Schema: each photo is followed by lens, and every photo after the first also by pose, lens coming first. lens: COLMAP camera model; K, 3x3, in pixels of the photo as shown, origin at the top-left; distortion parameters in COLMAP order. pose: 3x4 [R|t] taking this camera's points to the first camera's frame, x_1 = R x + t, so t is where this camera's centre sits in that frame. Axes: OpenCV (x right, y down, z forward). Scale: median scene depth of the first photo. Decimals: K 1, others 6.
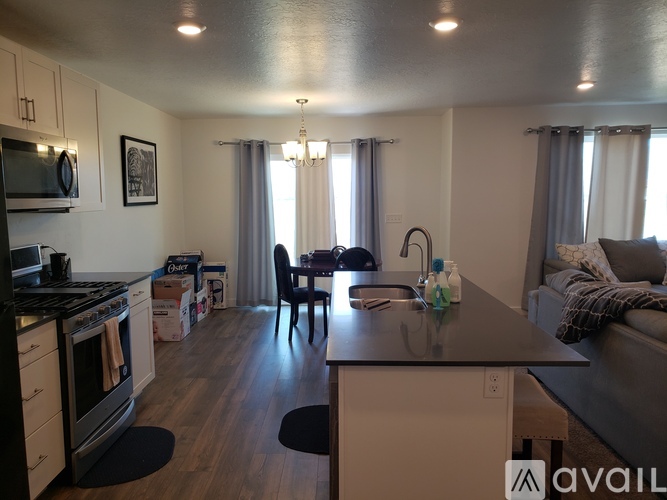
lens RADIAL K [[517.7, 0, 333.5], [0, 517.7, 250.0], [0, 0, 1]] dist [0.001225, -0.000359]
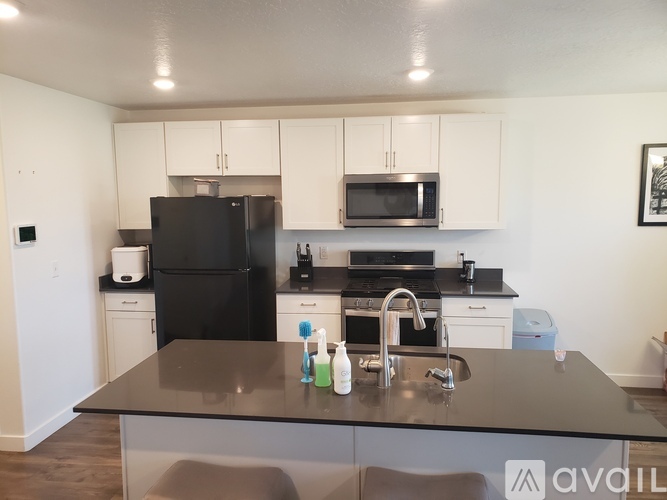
lens RADIAL K [[503.8, 0, 325.9], [0, 503.8, 261.6], [0, 0, 1]] dist [0.009450, 0.002490]
pose [[-0.094491, 0.146737, -0.984652, 0.449369], [-0.090422, 0.983724, 0.155276, -0.095845], [0.991411, 0.103706, -0.079685, 0.478699]]
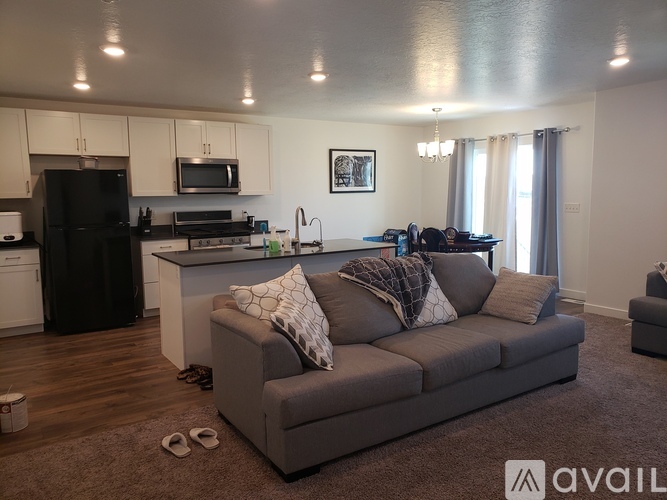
lens RADIAL K [[501.5, 0, 333.5], [0, 501.5, 238.8], [0, 0, 1]] dist [-0.004107, -0.004878]
pose [[0.575065, 0.081533, -0.814035, 0.769236], [-0.075792, 0.996052, 0.046221, -0.014731], [0.814590, 0.035117, 0.578974, 0.103411]]
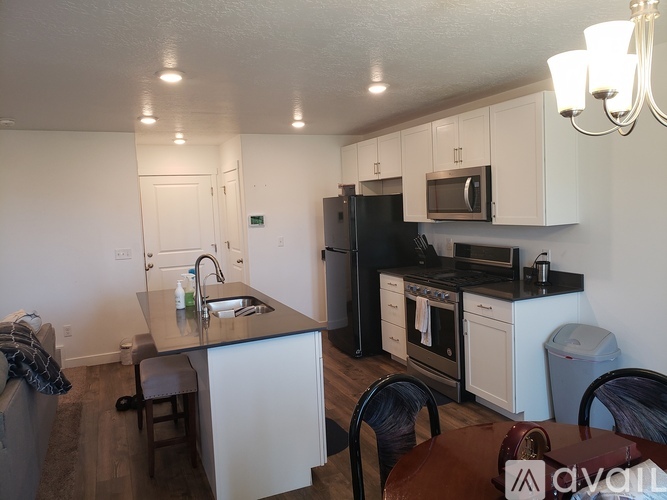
lens RADIAL K [[517.7, 0, 333.5], [0, 517.7, 250.0], [0, 0, 1]] dist [0.001225, -0.000359]
pose [[-0.902200, 0.087859, -0.422275, 0.221860], [0.008793, 0.982577, 0.185650, -0.142765], [0.431228, 0.163781, -0.887253, 1.114601]]
